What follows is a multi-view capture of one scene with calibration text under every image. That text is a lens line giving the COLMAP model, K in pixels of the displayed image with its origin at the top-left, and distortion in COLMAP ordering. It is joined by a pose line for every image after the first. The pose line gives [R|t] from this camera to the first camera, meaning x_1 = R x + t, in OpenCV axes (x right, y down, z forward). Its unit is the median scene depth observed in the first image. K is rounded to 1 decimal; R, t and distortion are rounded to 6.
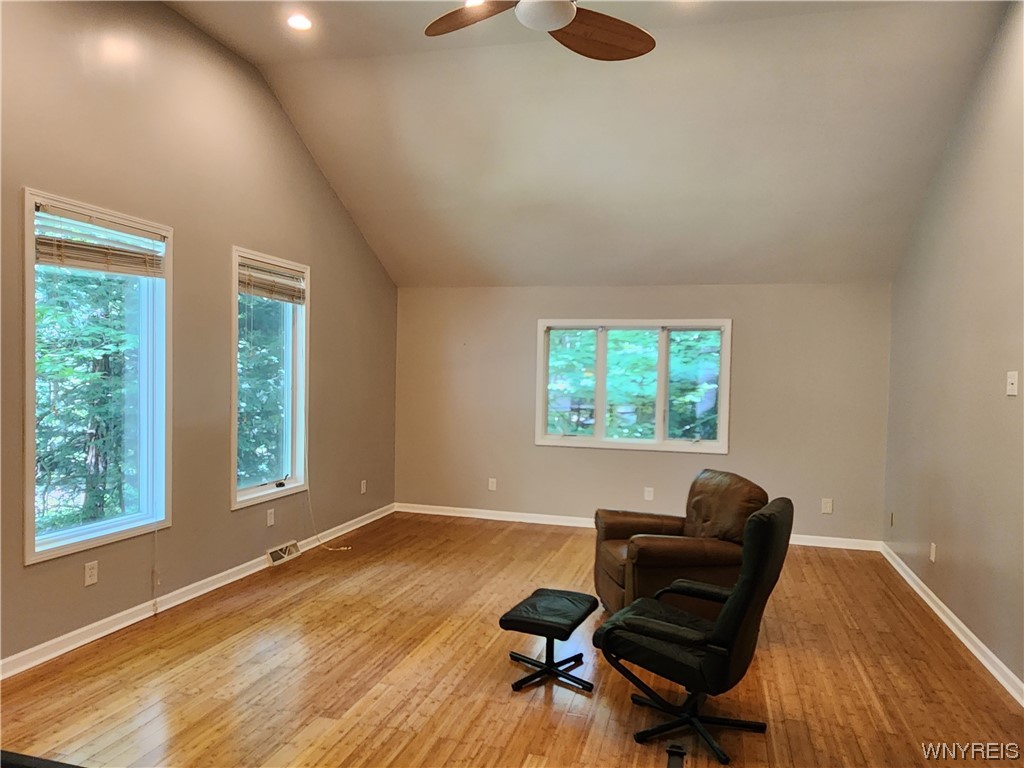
lens RADIAL K [[693.8, 0, 516.7], [0, 693.8, 401.4], [0, 0, 1]] dist [-0.003396, -0.002426]
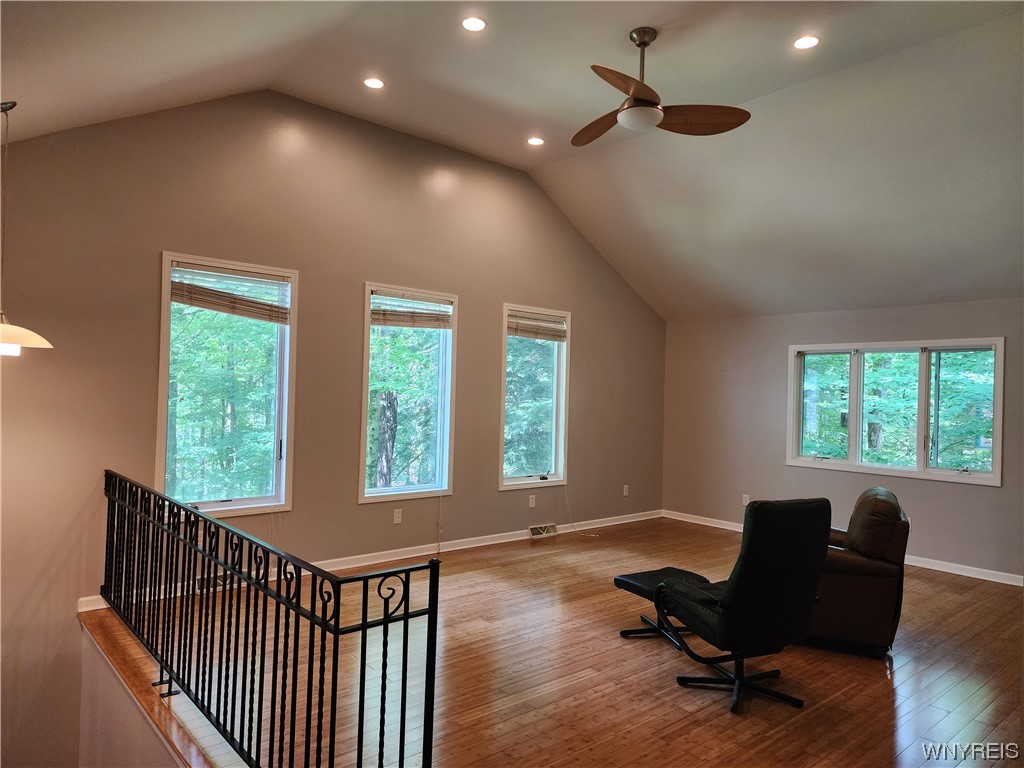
lens RADIAL K [[681.0, 0, 511.7], [0, 681.0, 387.3], [0, 0, 1]] dist [0.132927, -0.156386]
pose [[0.833256, -0.003079, -0.552879, 0.347415], [-0.032909, 0.997935, -0.055156, 0.022884], [0.551907, 0.064153, 0.831434, -0.132108]]
